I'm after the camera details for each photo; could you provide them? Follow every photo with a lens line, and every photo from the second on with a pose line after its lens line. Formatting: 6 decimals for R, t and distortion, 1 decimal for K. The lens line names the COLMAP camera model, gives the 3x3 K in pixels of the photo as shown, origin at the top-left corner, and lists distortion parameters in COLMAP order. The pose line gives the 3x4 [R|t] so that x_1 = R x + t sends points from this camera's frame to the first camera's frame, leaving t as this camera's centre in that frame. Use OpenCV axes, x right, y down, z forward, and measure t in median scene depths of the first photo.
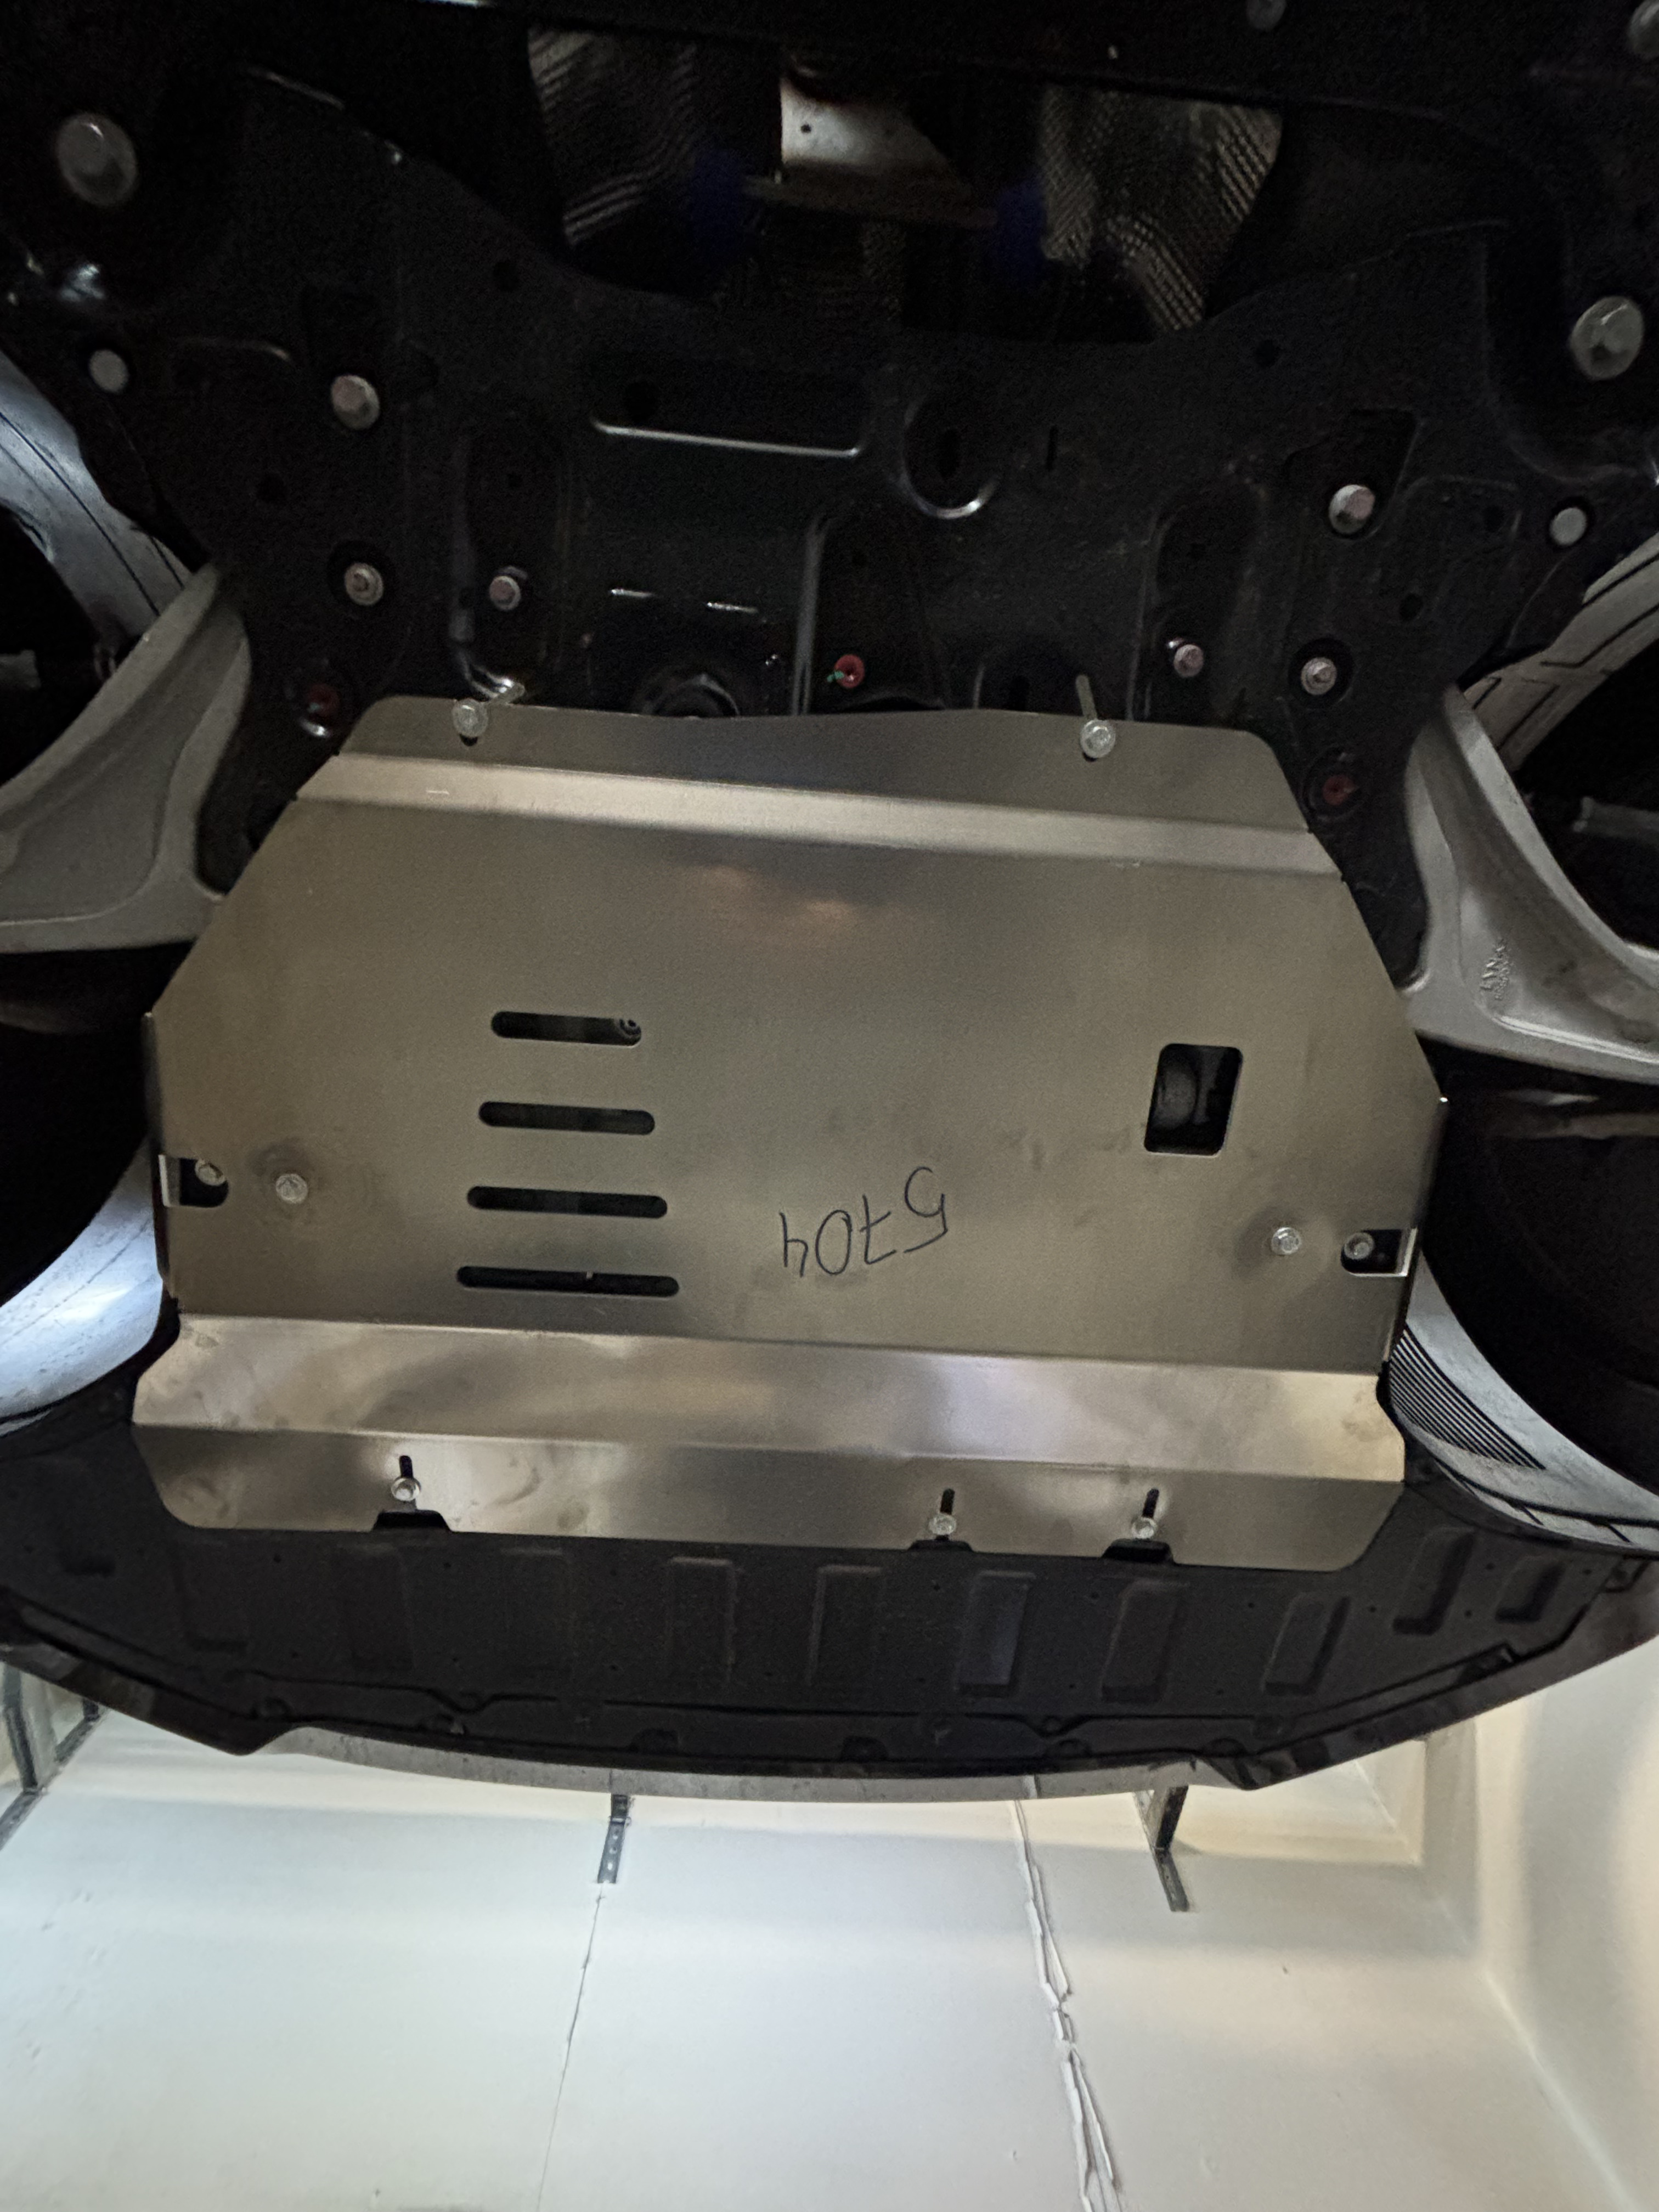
lens RADIAL K [[854.9, 0, 831.6], [0, 854.9, 1097.5], [0, 0, 1]] dist [0.006201, 0.000133]
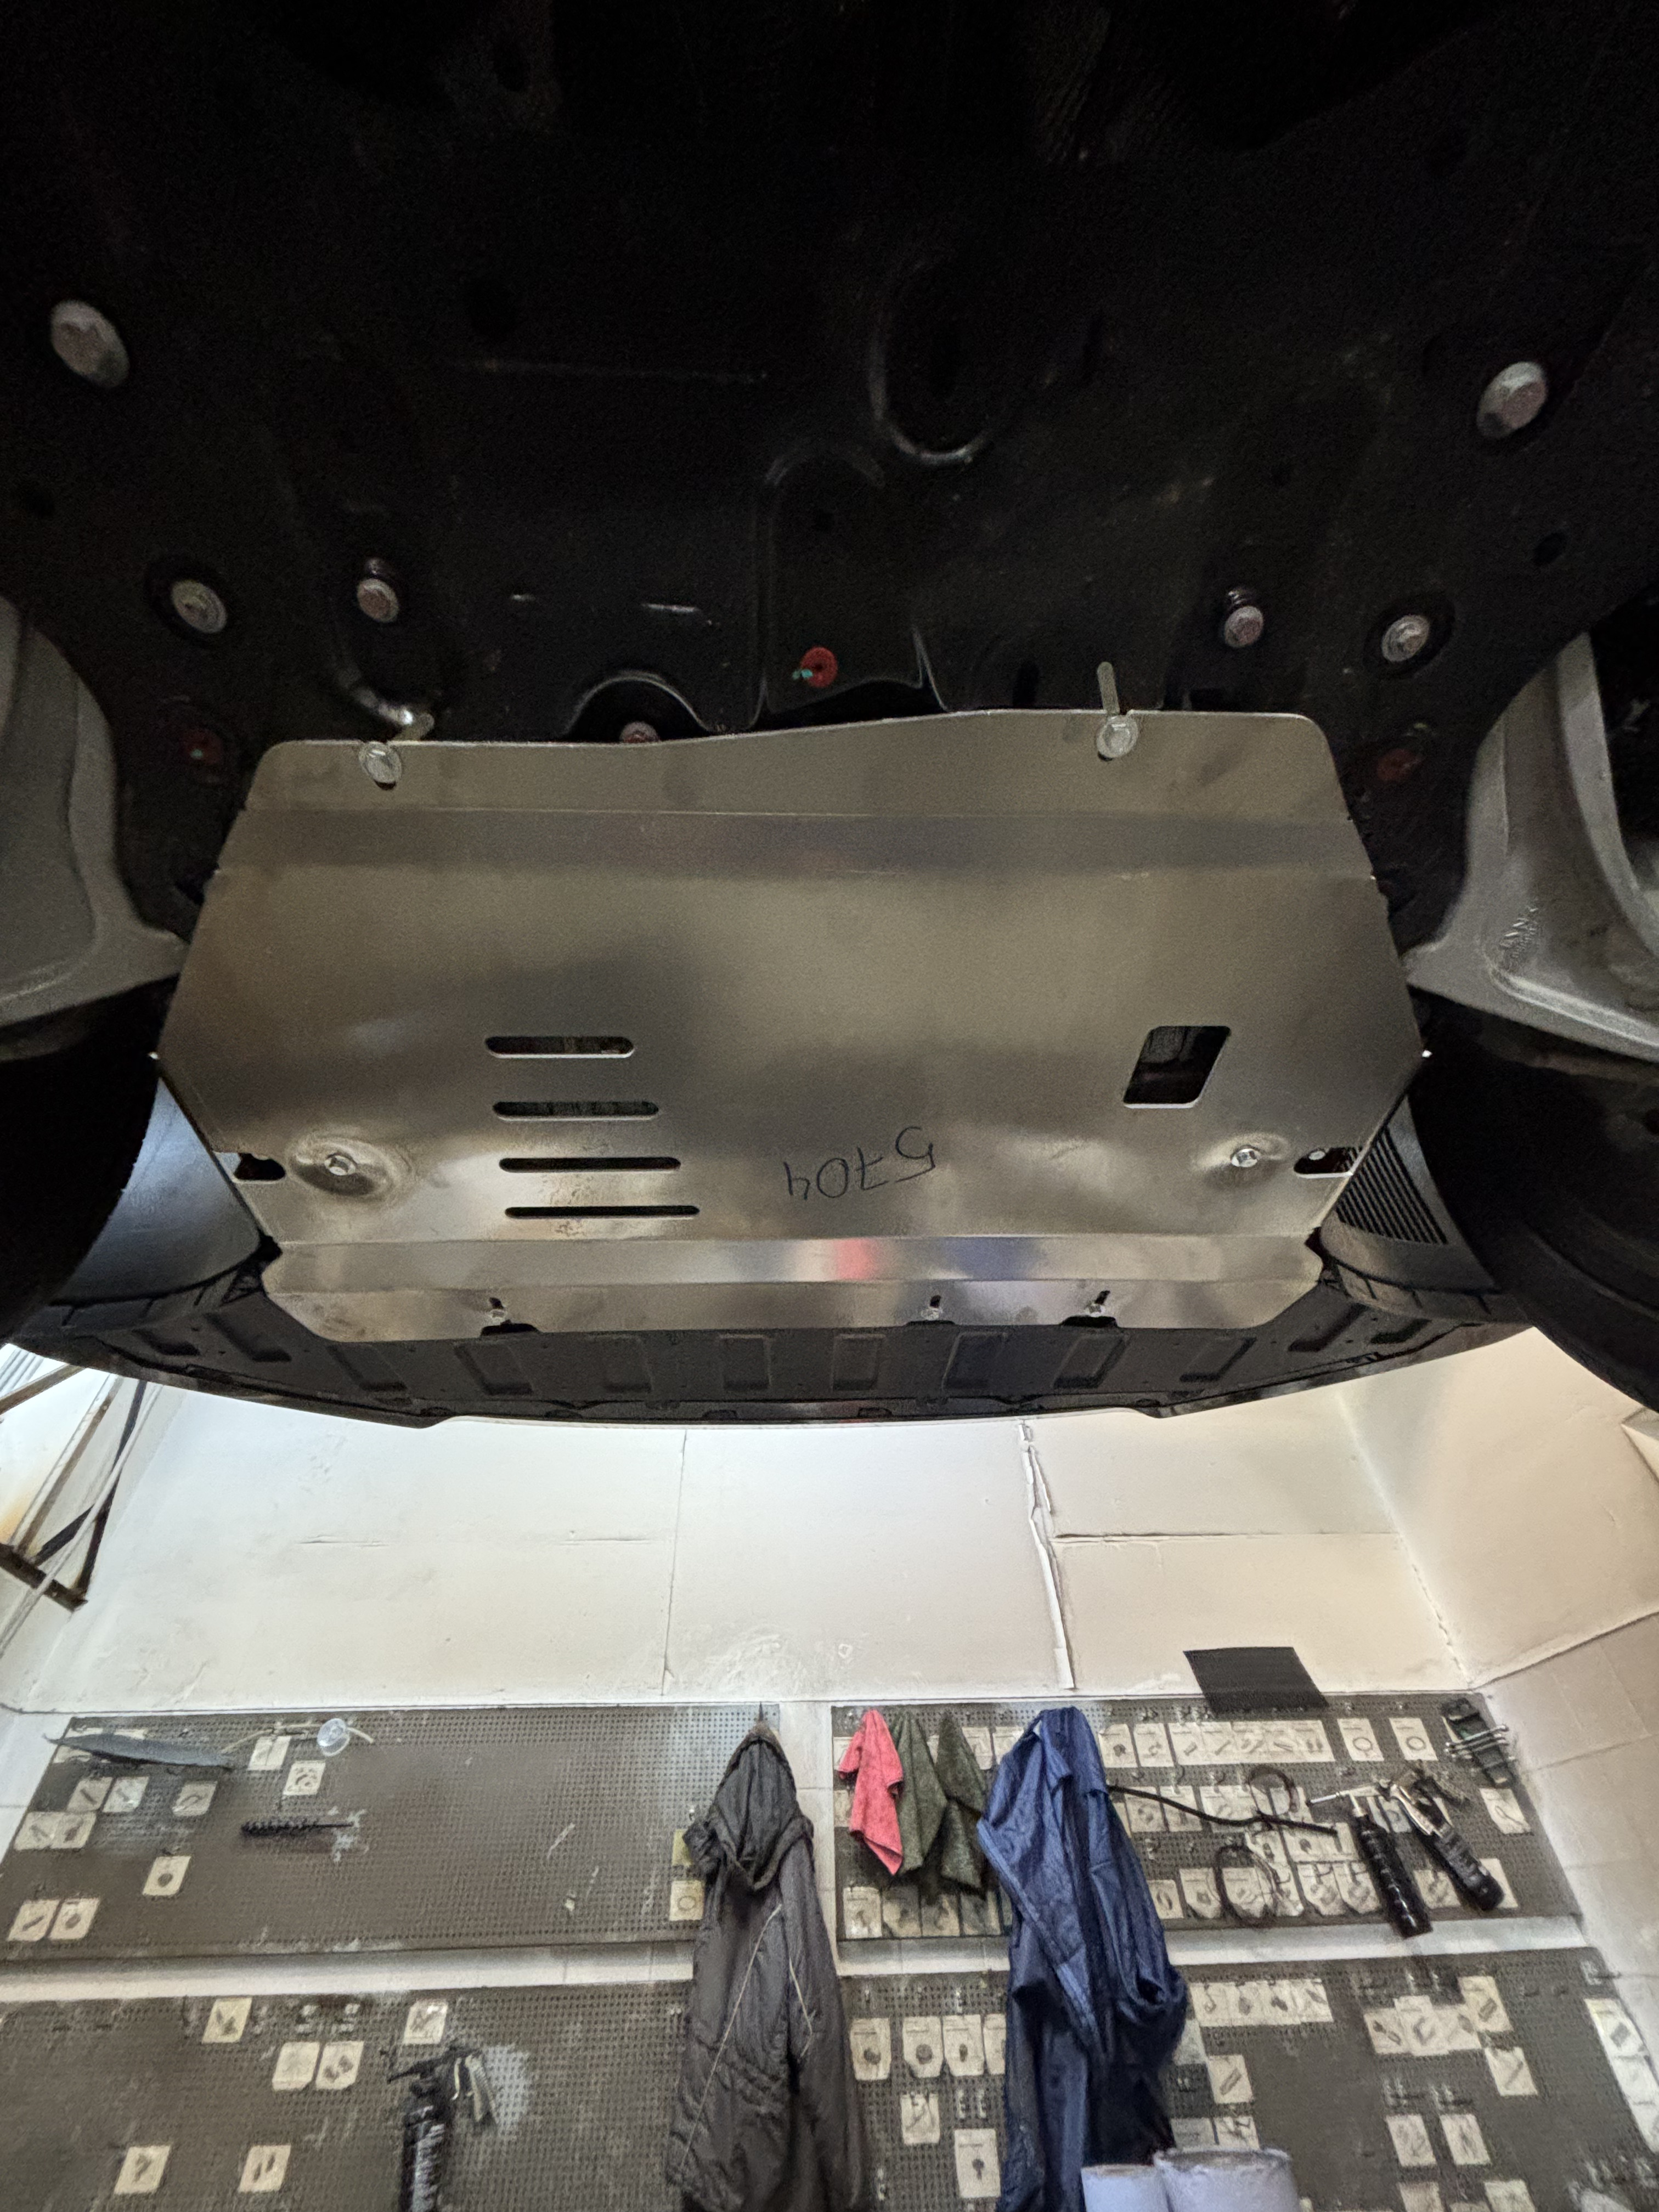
lens RADIAL K [[888.4, 0, 829.5], [0, 888.4, 1106.0], [0, 0, 1]] dist [-0.001991, 0.006271]
pose [[0.998888, -0.036445, -0.029896, 0.037584], [0.046592, 0.859574, 0.508882, -0.518559], [0.007151, -0.509709, 0.860317, 0.056675]]
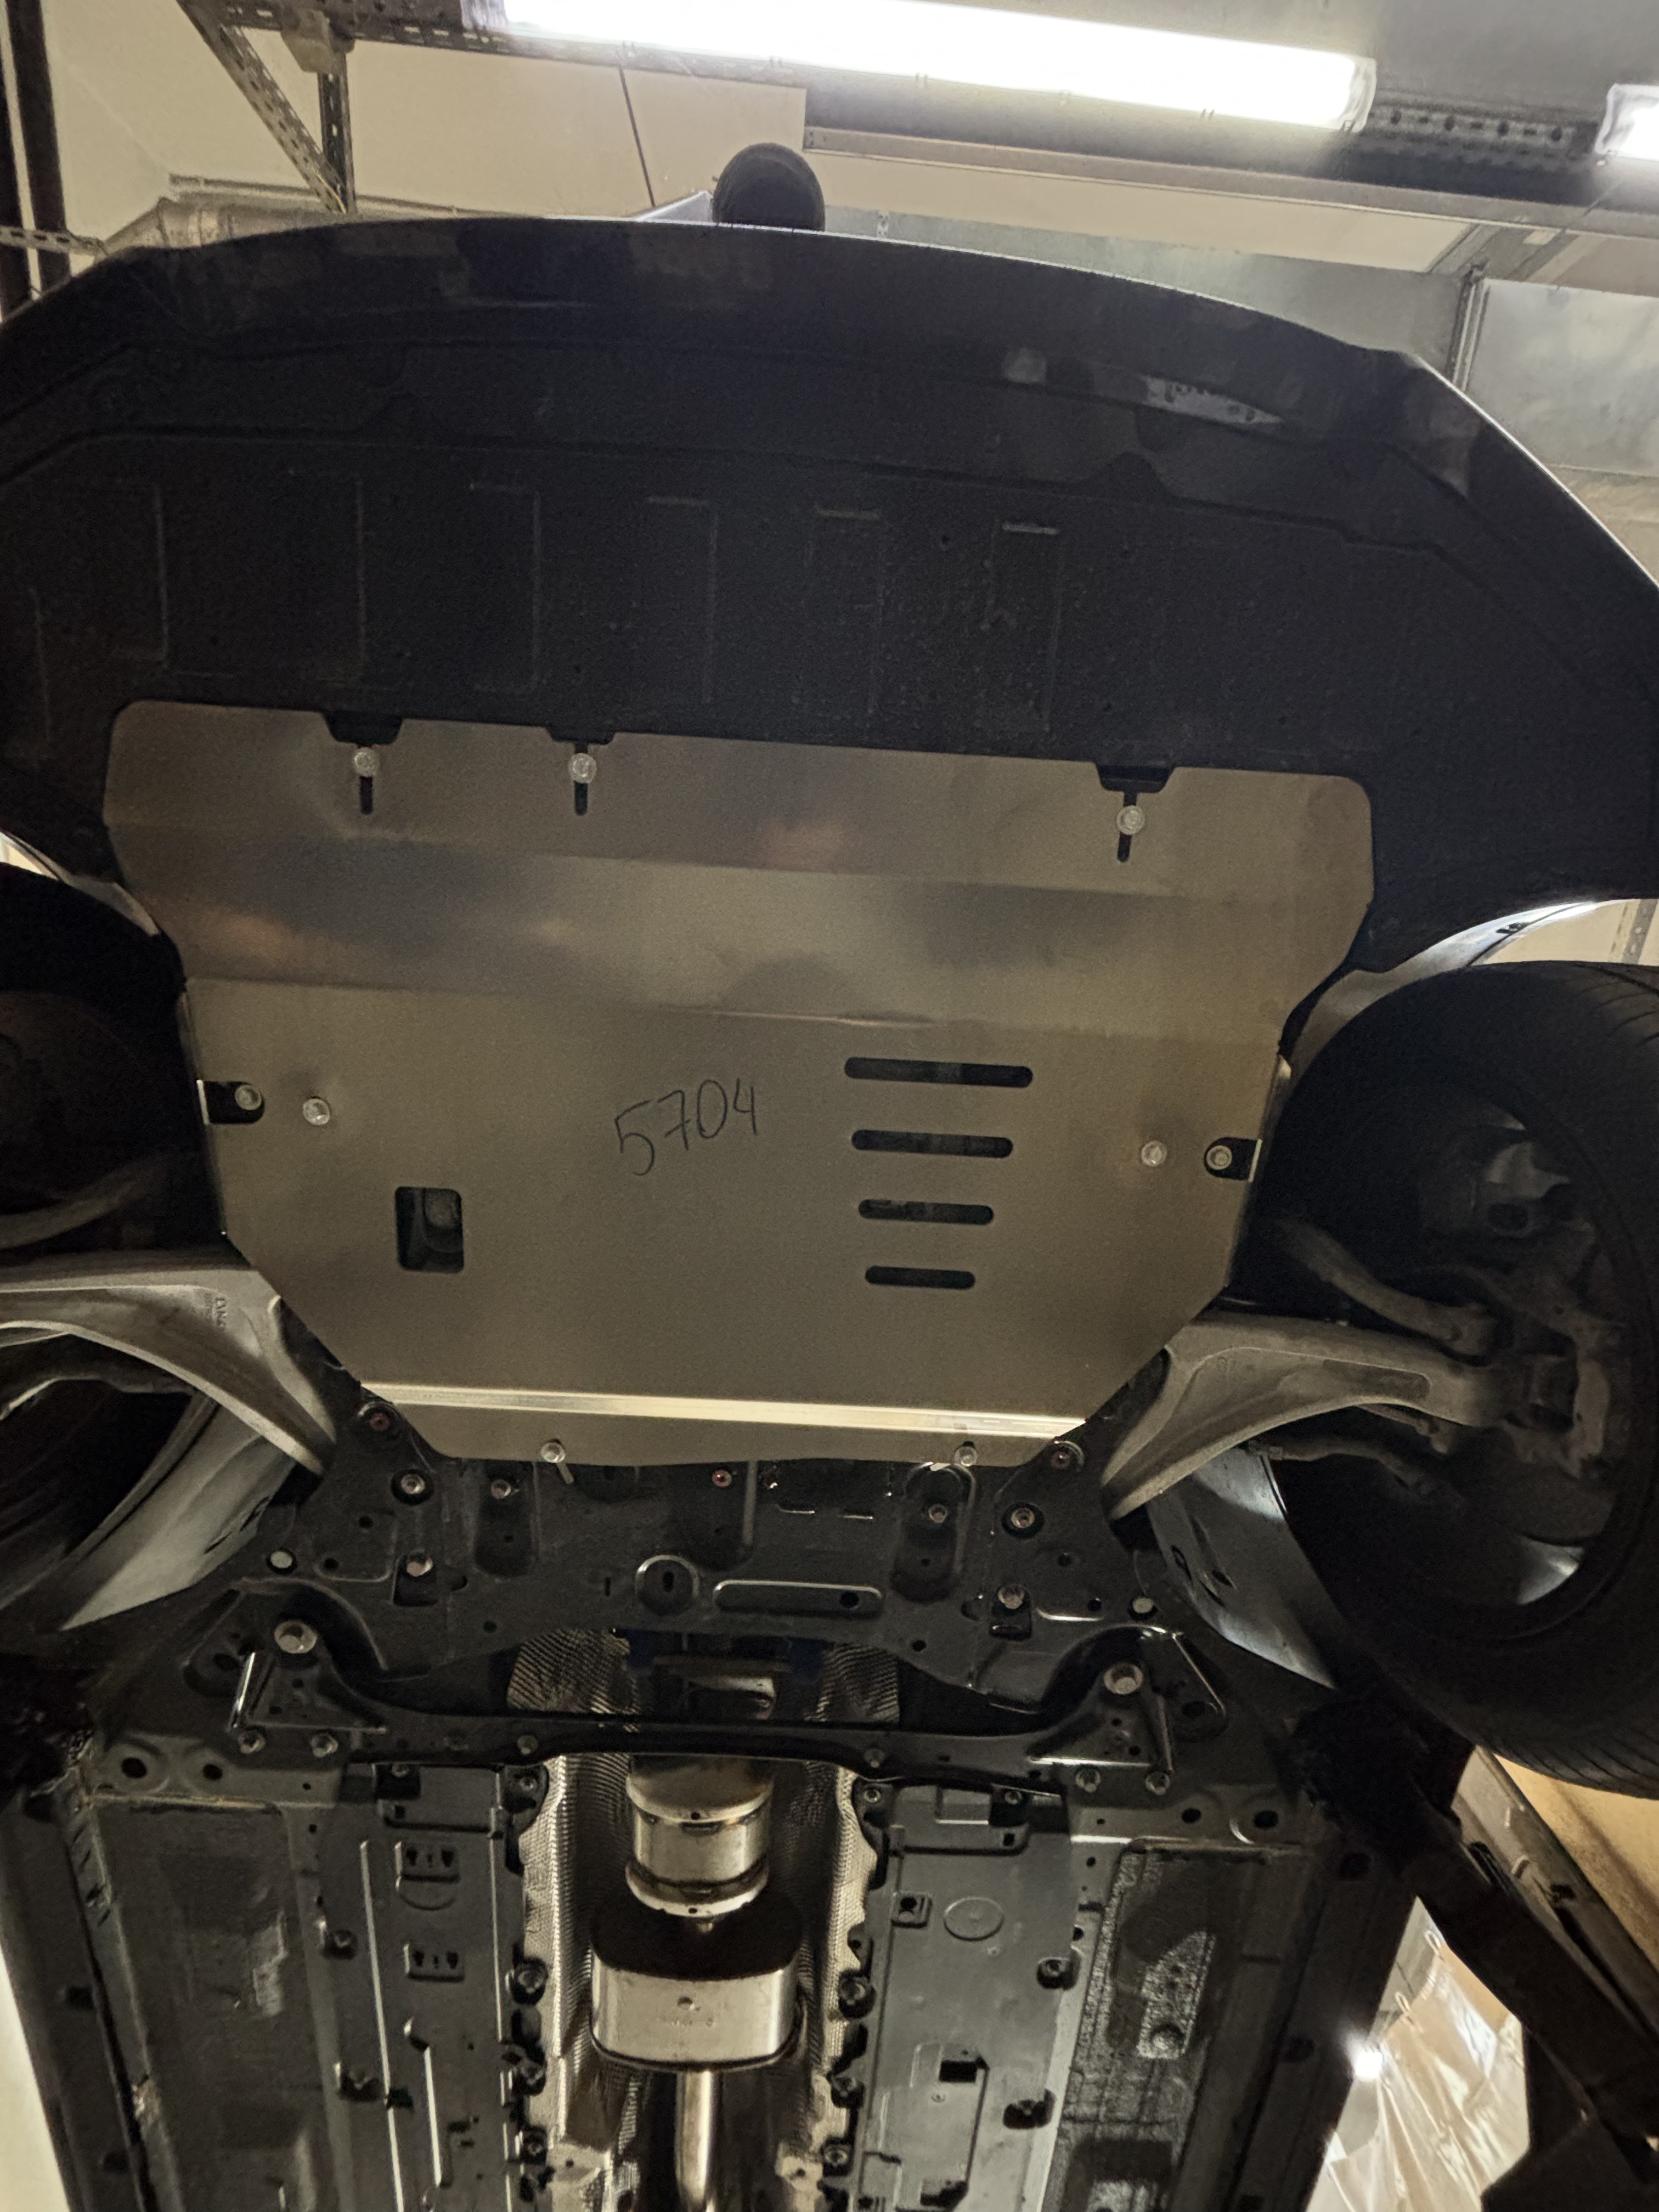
lens RADIAL K [[854.9, 0, 831.6], [0, 854.9, 1097.5], [0, 0, 1]] dist [0.006201, 0.000133]
pose [[-0.999588, 0.019017, -0.021486, -0.142888], [-0.006019, -0.871141, -0.490996, 0.784140], [-0.028055, -0.490665, 0.870897, -0.010707]]
